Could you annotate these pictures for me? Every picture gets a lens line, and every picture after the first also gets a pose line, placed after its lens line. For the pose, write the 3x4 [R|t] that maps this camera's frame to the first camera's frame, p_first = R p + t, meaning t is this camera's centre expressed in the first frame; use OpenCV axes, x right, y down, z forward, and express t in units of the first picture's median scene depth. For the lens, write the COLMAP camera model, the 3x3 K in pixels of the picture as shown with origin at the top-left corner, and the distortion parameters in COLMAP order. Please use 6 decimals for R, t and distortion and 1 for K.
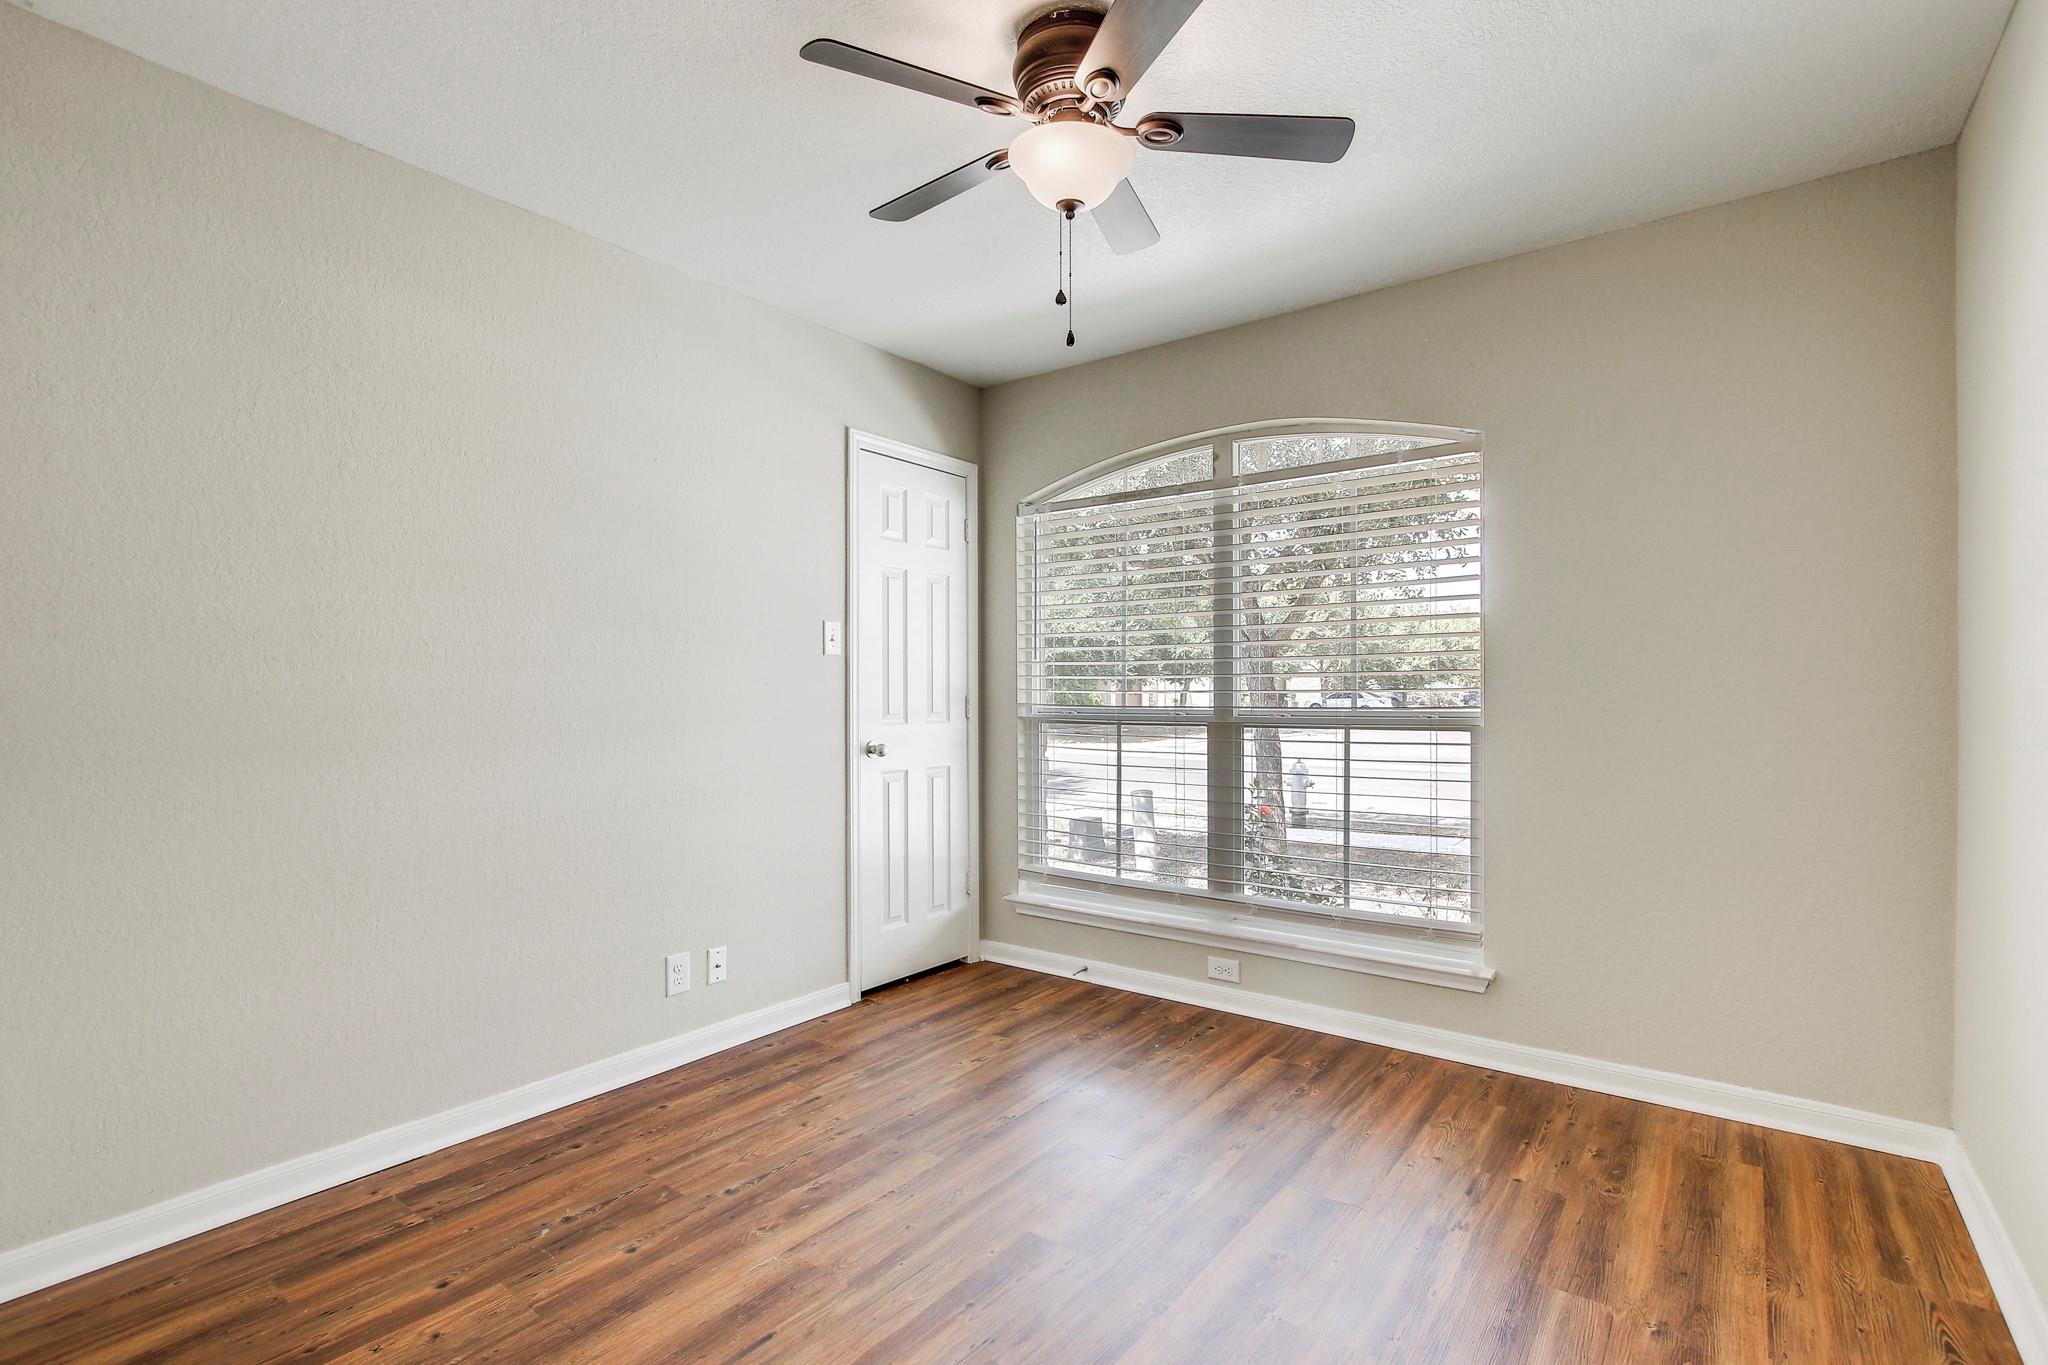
lens RADIAL K [[953.0, 0, 1013.9], [0, 953.0, 691.5], [0, 0, 1]] dist [-0.022364, 0.000774]
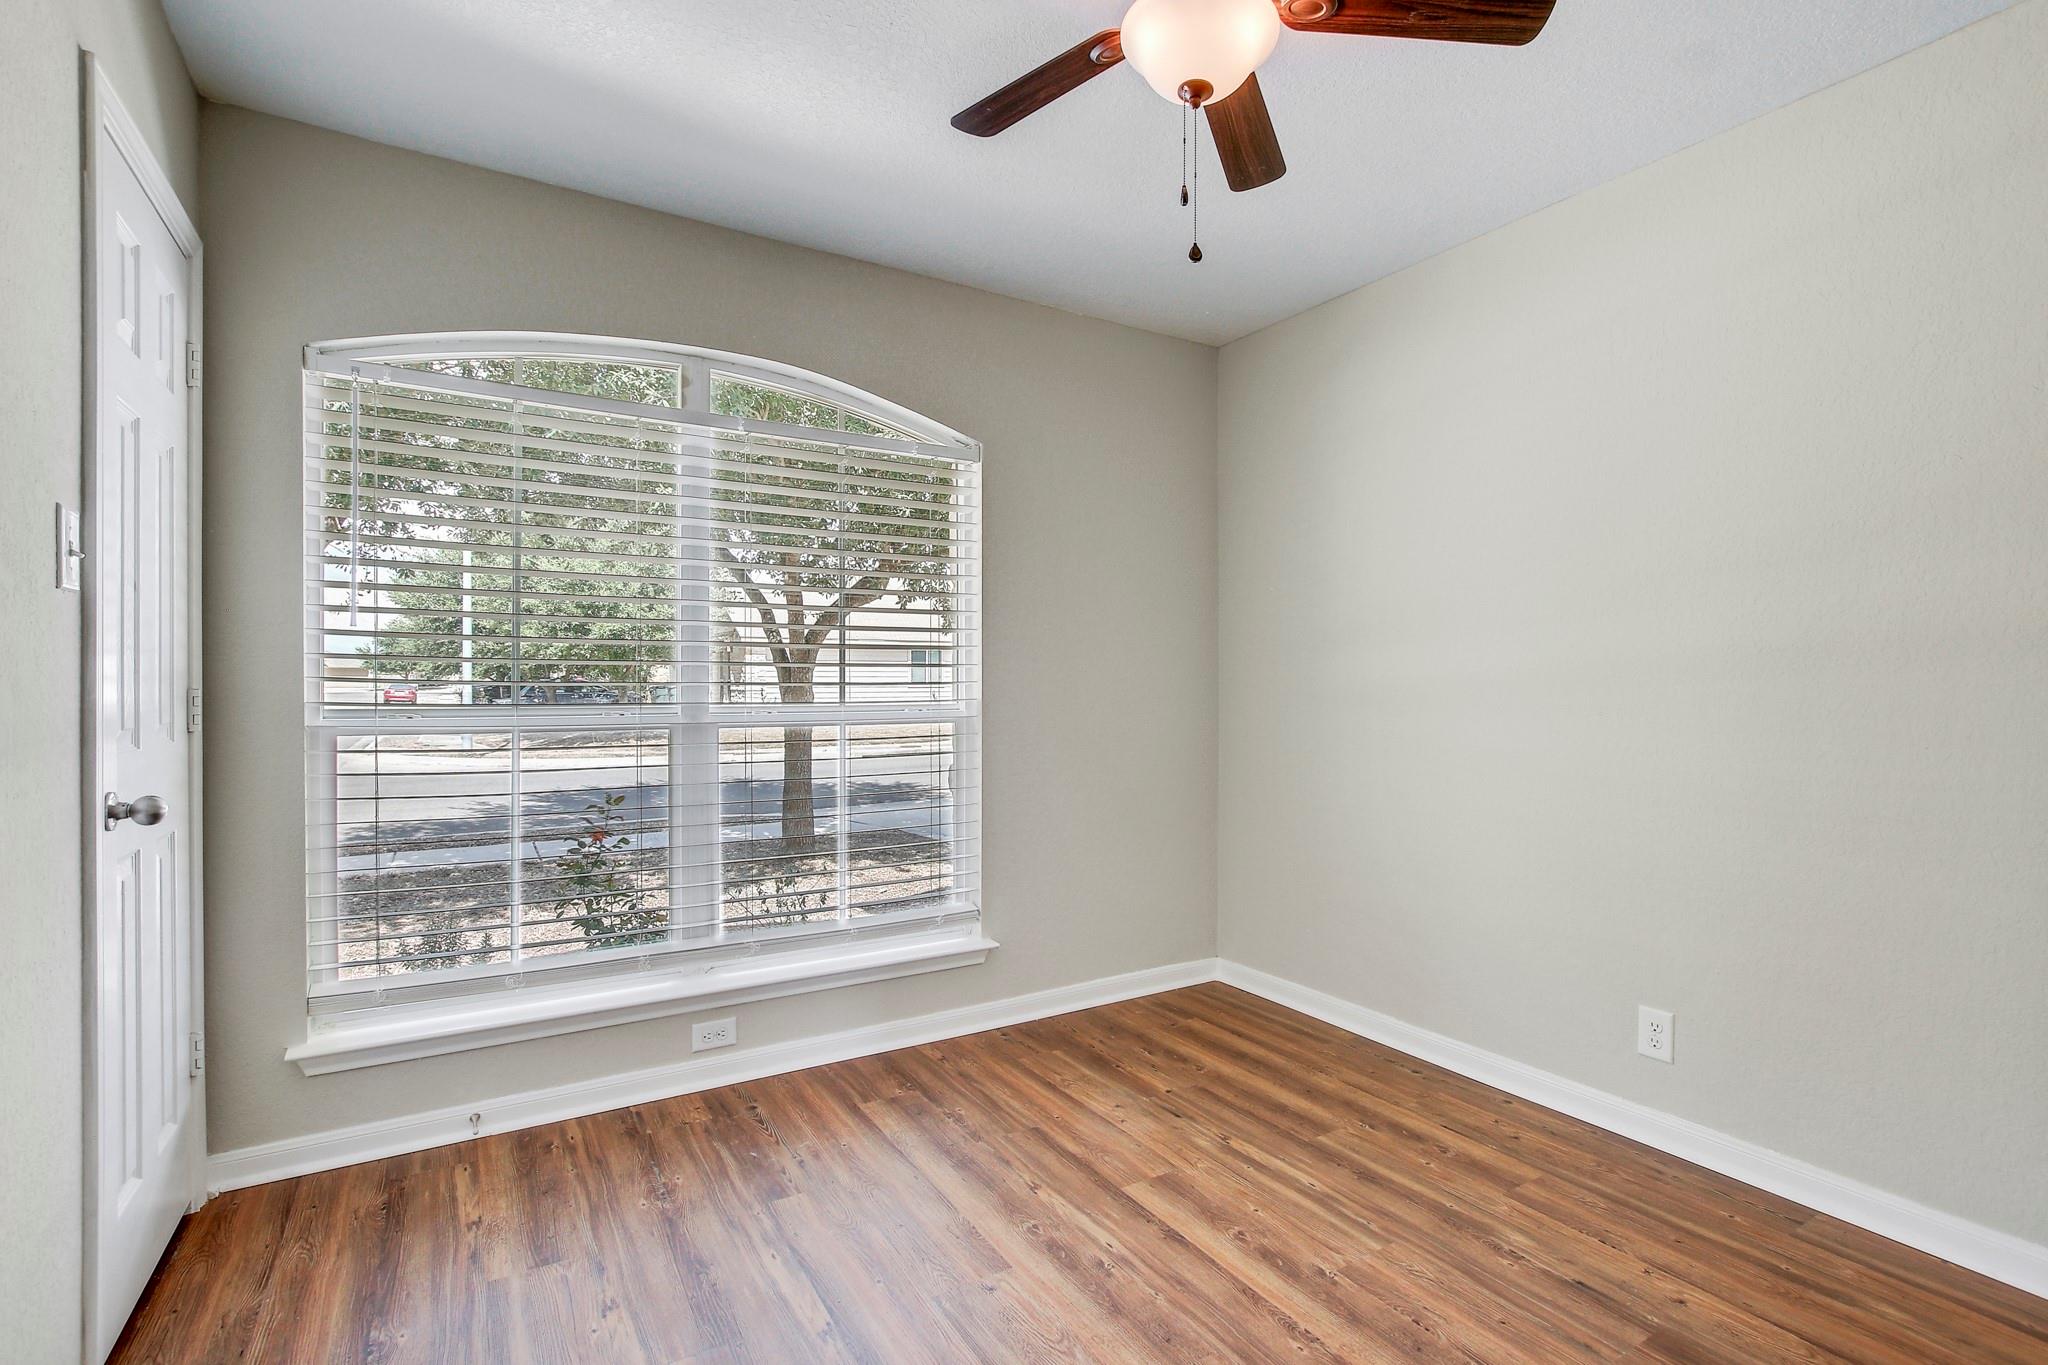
lens RADIAL K [[951.9, 0, 1024.0], [0, 951.9, 682.5], [0, 0, 1]] dist [-0.024680, 0.000079]
pose [[0.344853, 0.005203, 0.938642, -0.501493], [-0.005304, 0.999979, -0.003594, 0.001329], [-0.938642, -0.003739, 0.344873, 0.568875]]
